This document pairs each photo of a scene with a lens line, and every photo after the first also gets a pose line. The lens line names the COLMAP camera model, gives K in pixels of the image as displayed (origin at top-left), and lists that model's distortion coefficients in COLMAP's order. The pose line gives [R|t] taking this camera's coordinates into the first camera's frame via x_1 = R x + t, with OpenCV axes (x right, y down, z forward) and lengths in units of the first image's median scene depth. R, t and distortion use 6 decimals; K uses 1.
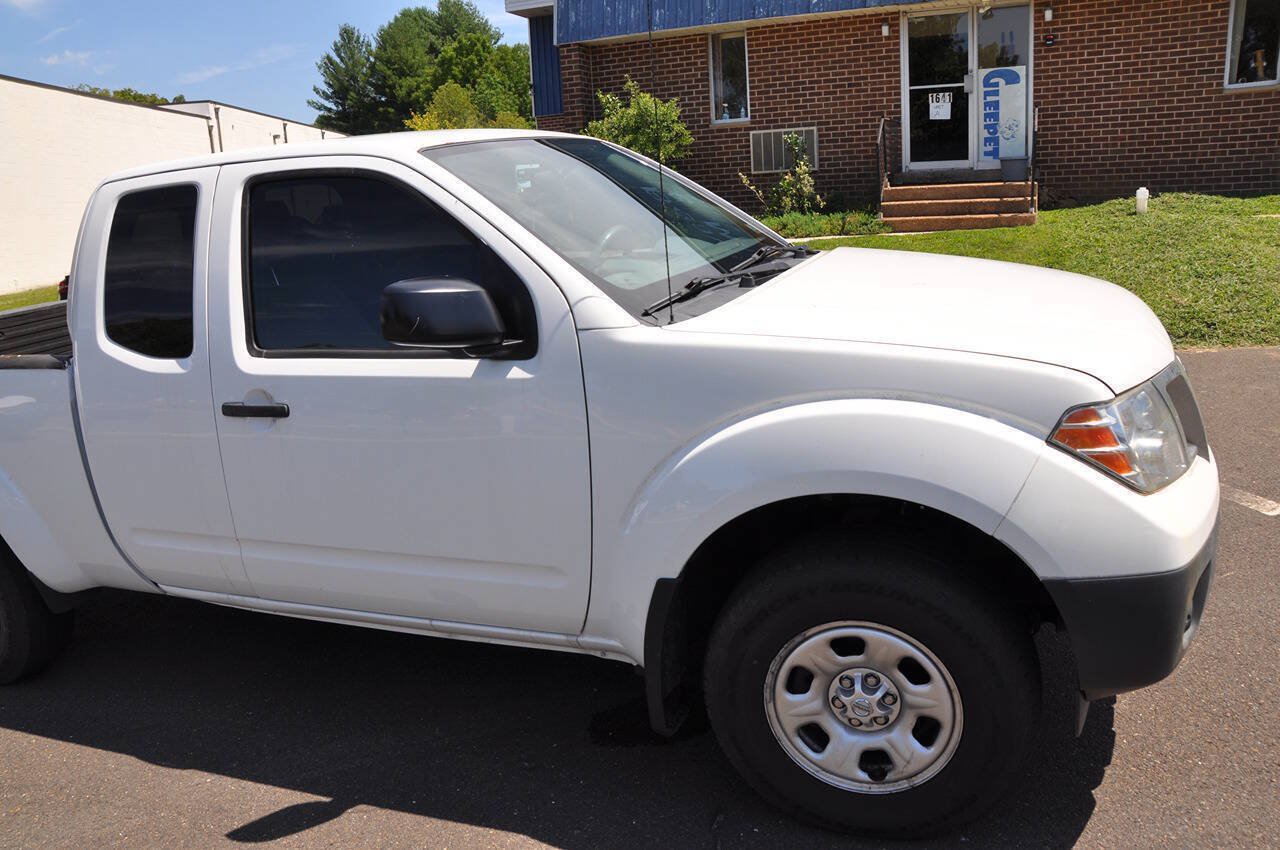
lens RADIAL K [[982.2, 0, 618.3], [0, 982.2, 444.1], [0, 0, 1]] dist [-0.159676, 0.103307]
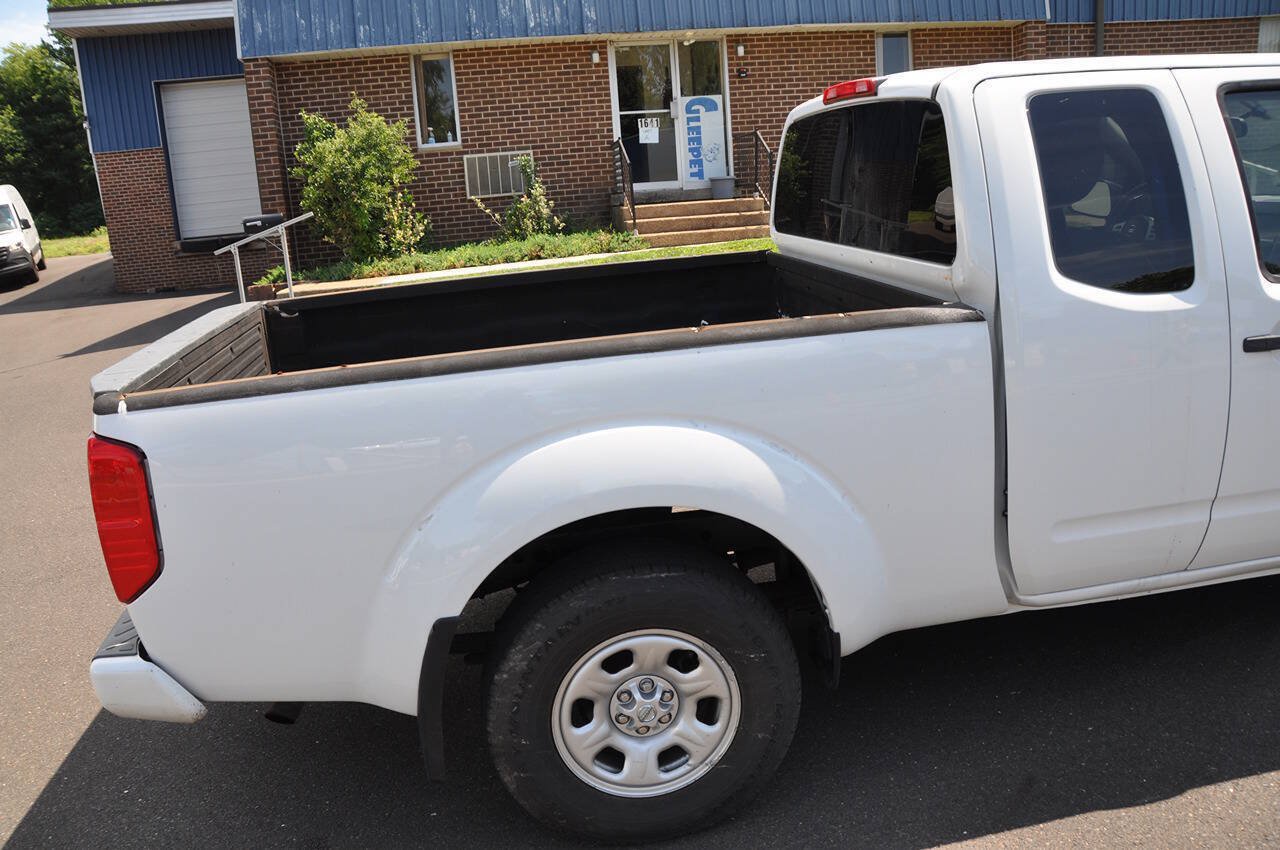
lens RADIAL K [[982.2, 0, 626.0], [0, 982.2, 446.6], [0, 0, 1]] dist [-0.159676, 0.103307]
pose [[0.860450, -0.120471, 0.495088, -0.262374], [0.142716, 0.989738, -0.007202, -0.003716], [-0.489139, 0.076854, 0.868813, 0.106711]]
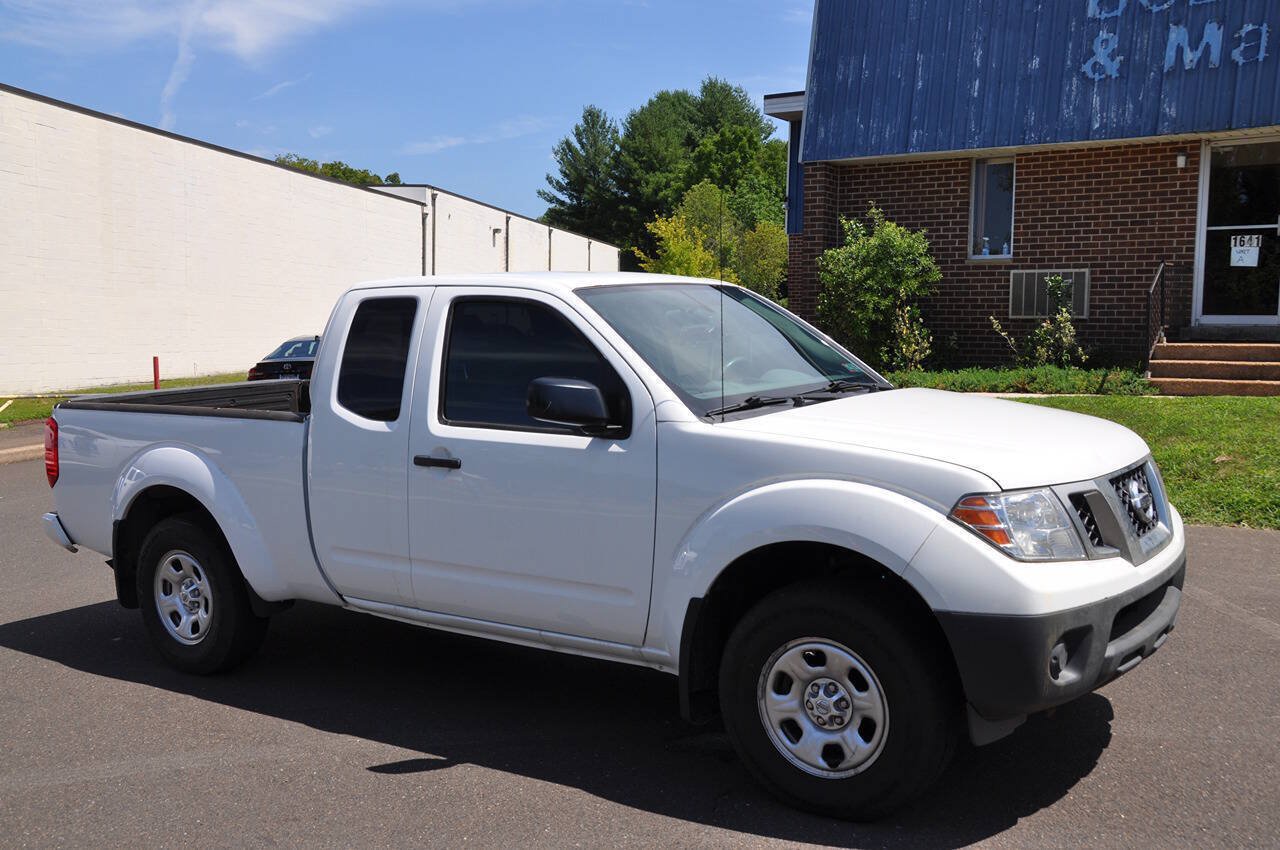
lens RADIAL K [[1220.7, 0, 625.2], [0, 1220.7, 451.4], [0, 0, 1]] dist [-0.017754, 0.000000]
pose [[0.972731, 0.093648, -0.212188, 0.050233], [-0.123232, 0.983724, -0.130768, 0.028445], [0.196489, 0.153350, 0.968440, -0.127286]]
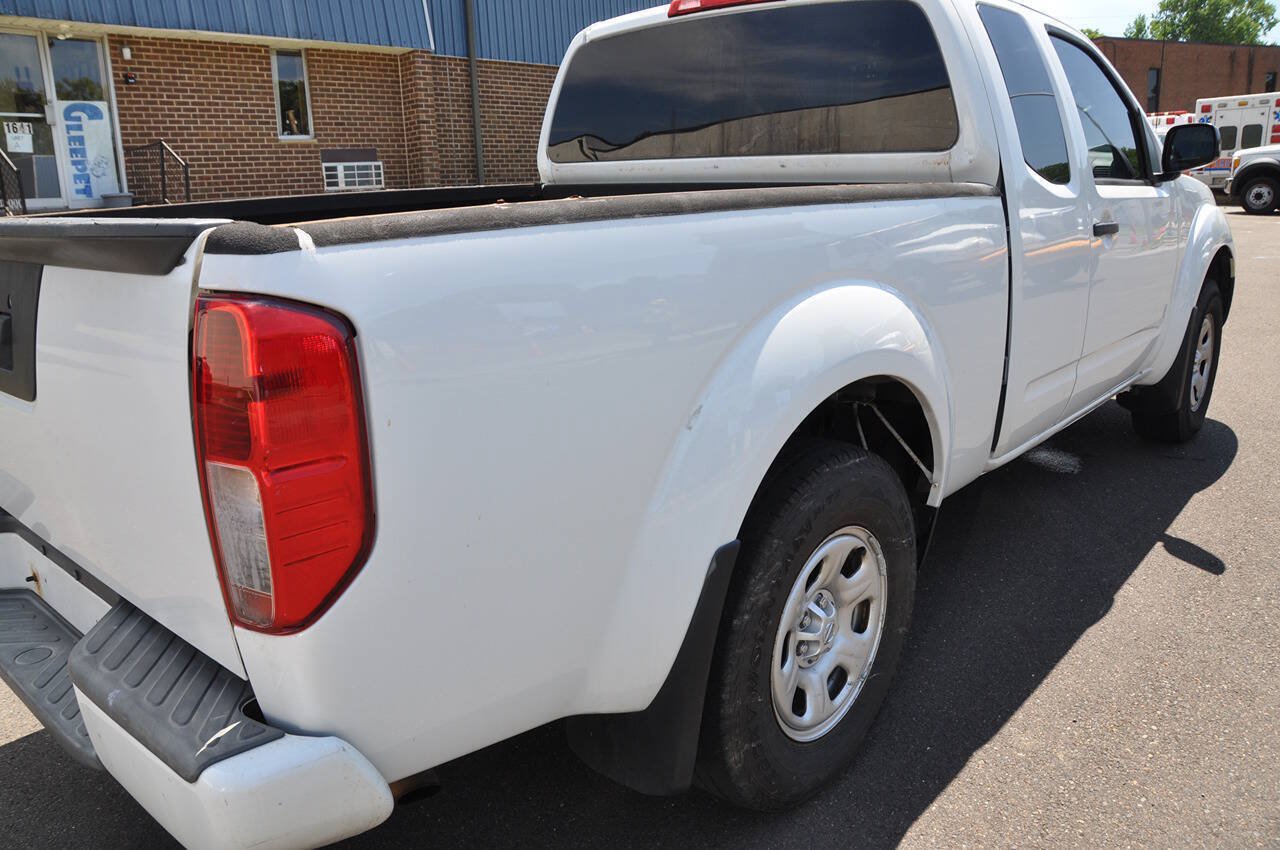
lens RADIAL K [[974.1, 0, 619.1], [0, 974.1, 440.7], [0, 0, 1]] dist [-0.151485, 0.096492]
pose [[0.348044, -0.171345, 0.921687, -0.320563], [0.257034, 0.962922, 0.081950, -0.006178], [-0.901554, 0.208382, 0.379181, 0.223170]]
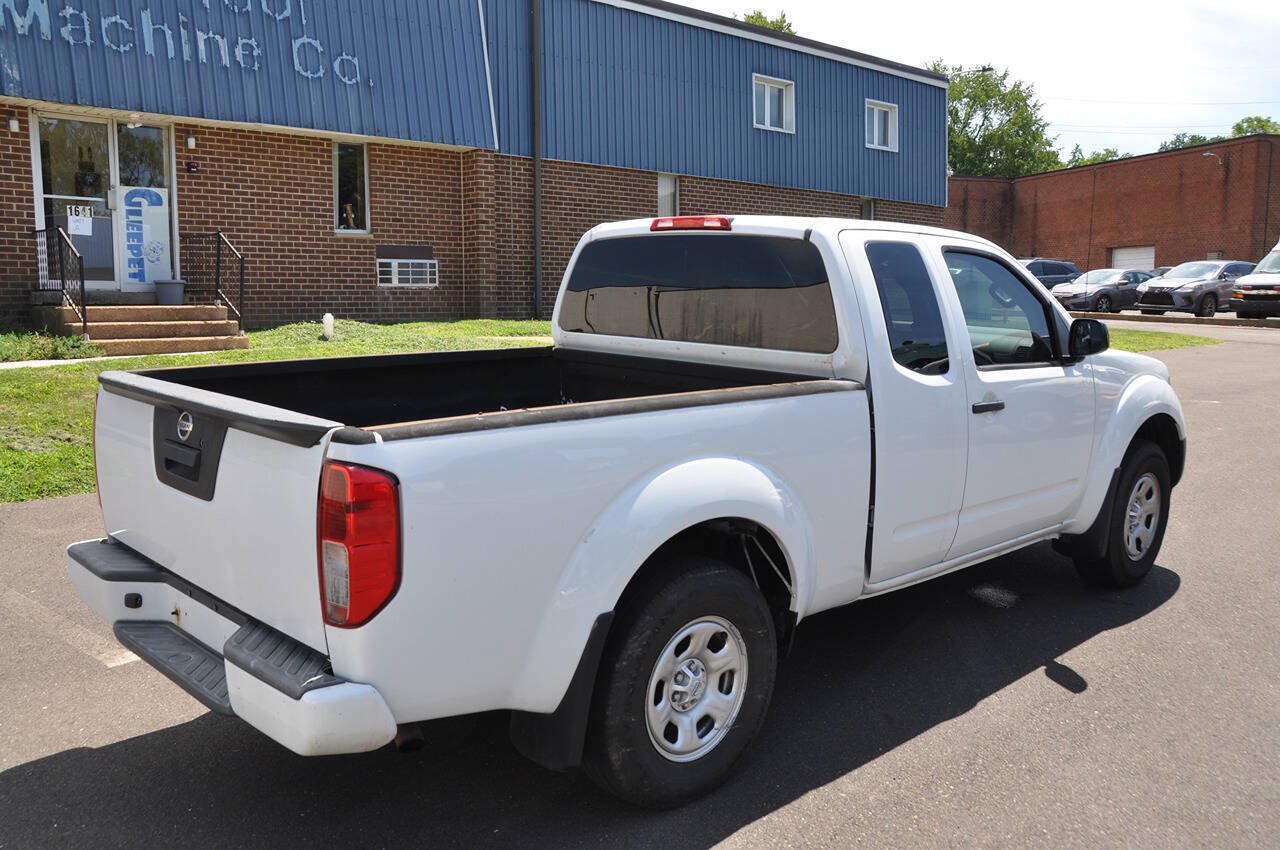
lens RADIAL K [[1111.1, 0, 615.7], [0, 1111.1, 447.5], [0, 0, 1]] dist [-0.096304, 0.114741]
pose [[0.416863, -0.052791, 0.907435, -0.409068], [0.199927, 0.979190, -0.034879, -0.005757], [-0.886710, 0.195960, 0.418743, 0.157931]]
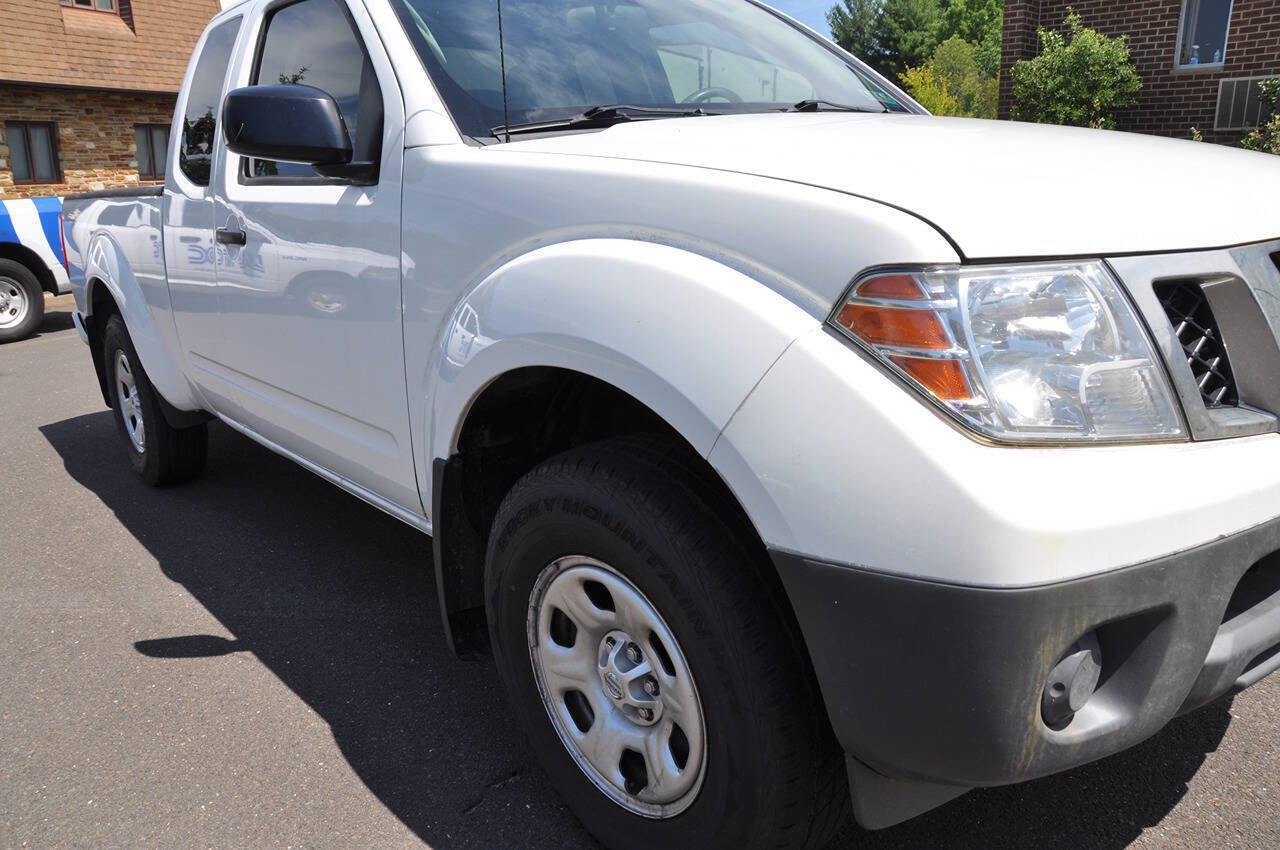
lens RADIAL K [[974.1, 0, 623.0], [0, 974.1, 445.2], [0, 0, 1]] dist [-0.151485, 0.096492]
pose [[0.884824, 0.180827, -0.429404, 0.085721], [-0.160464, 0.983502, 0.083514, 0.005832], [0.437422, -0.004991, 0.899243, 0.057337]]
